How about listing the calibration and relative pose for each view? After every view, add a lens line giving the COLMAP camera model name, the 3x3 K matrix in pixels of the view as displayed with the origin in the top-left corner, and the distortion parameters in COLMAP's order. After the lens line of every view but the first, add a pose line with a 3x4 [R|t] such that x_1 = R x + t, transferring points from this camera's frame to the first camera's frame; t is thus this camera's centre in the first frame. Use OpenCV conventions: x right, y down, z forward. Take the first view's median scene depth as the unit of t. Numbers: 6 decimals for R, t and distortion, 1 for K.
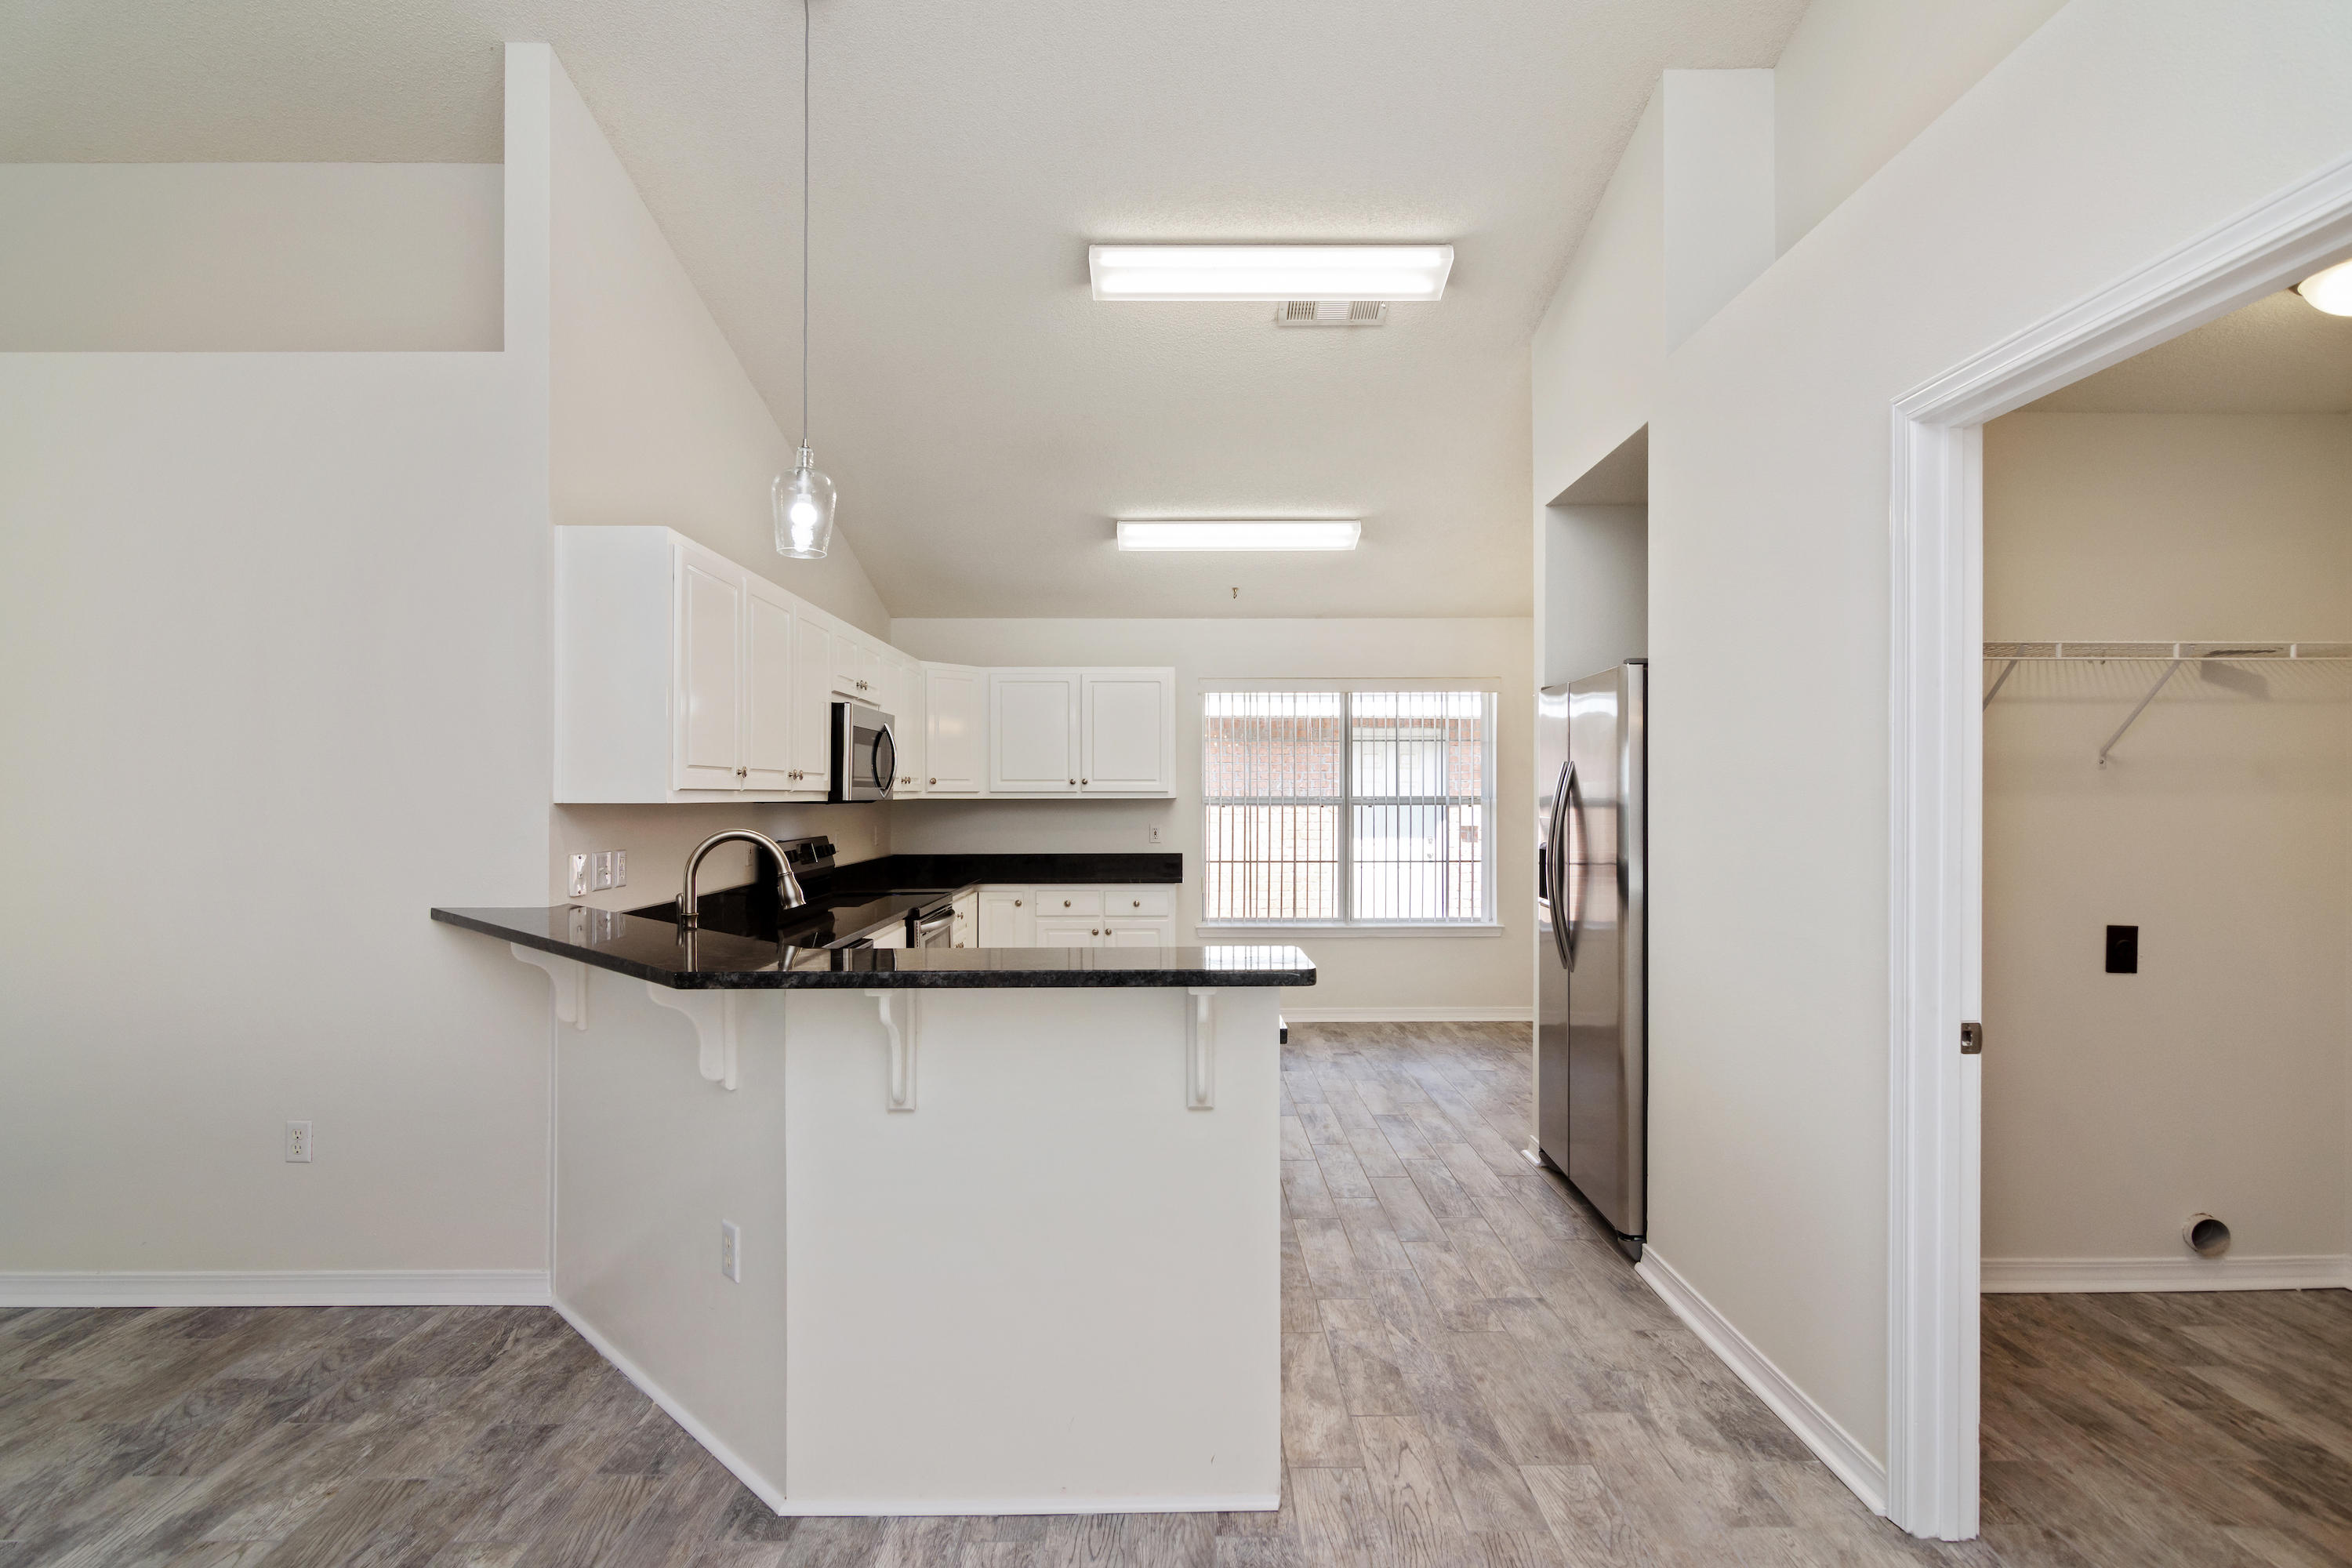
lens RADIAL K [[1187.1, 0, 1189.4], [0, 1187.1, 803.8], [0, 0, 1]] dist [-0.003569, -0.000405]
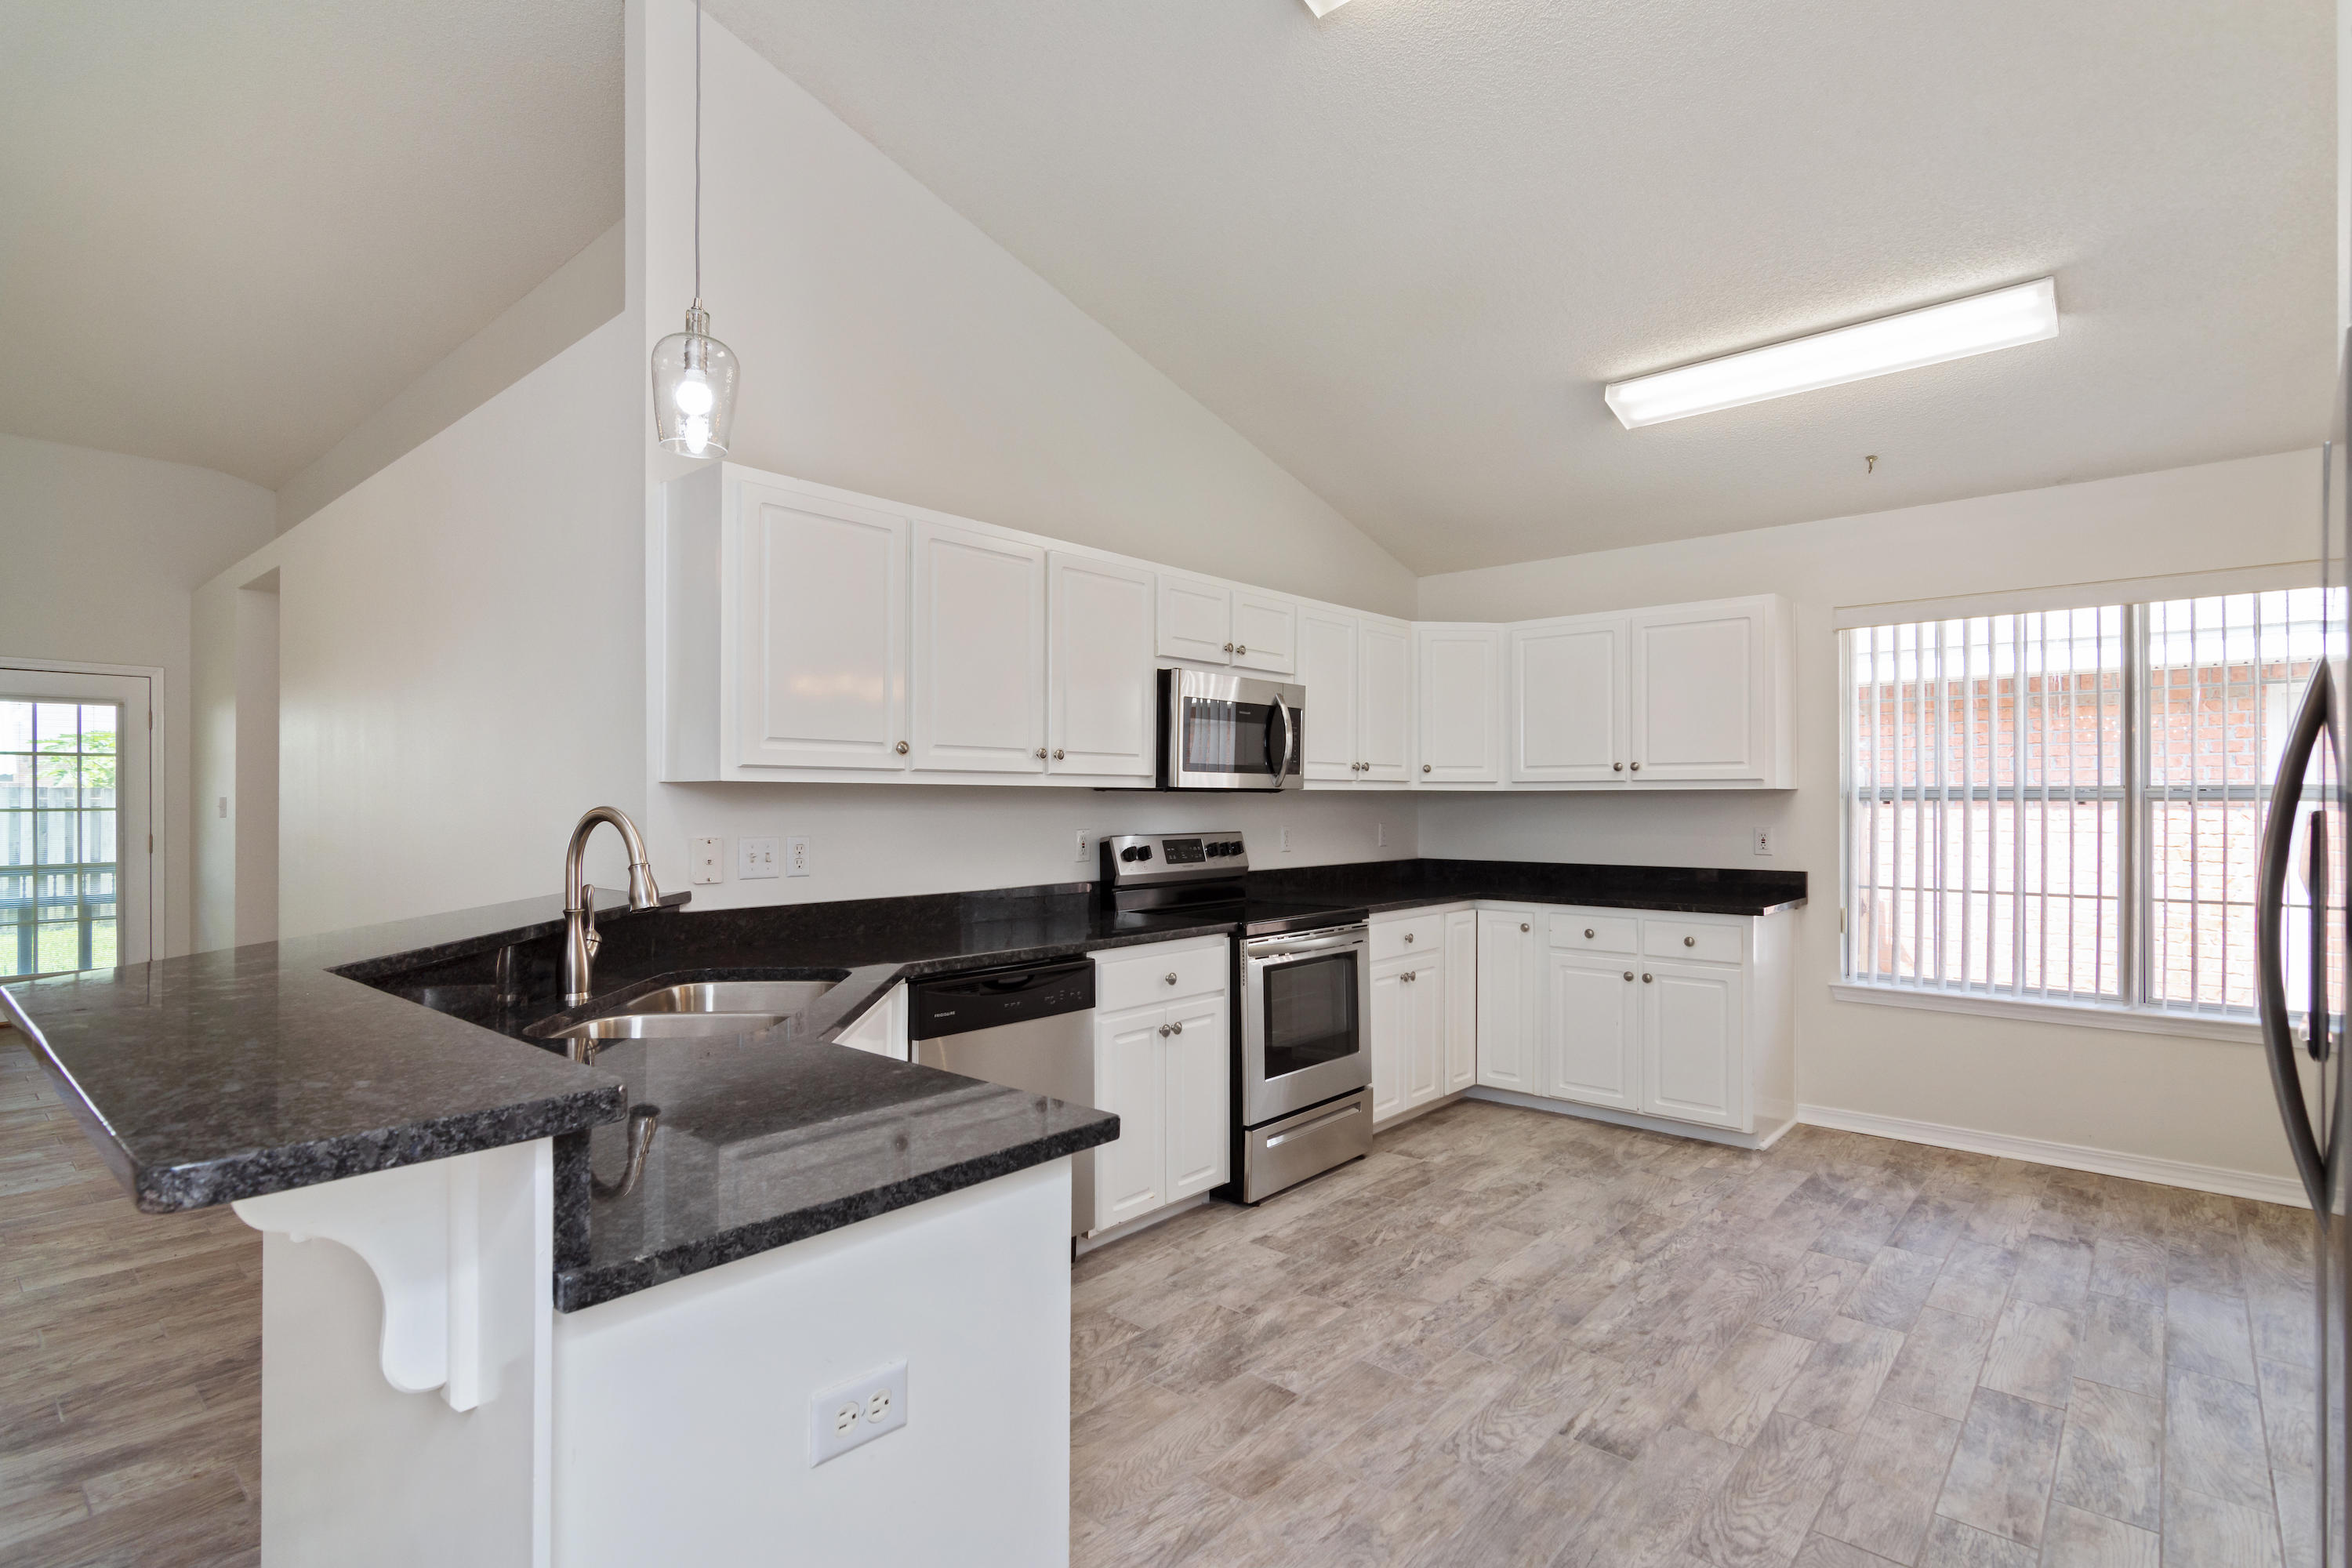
lens RADIAL K [[1149.4, 0, 1158.7], [0, 1149.4, 802.0], [0, 0, 1]] dist [-0.003643, 0.003068]
pose [[0.735292, 0.002688, -0.677745, 0.180709], [-0.006946, 0.999969, -0.003571, 0.007784], [0.677715, 0.007333, 0.735288, 0.300116]]
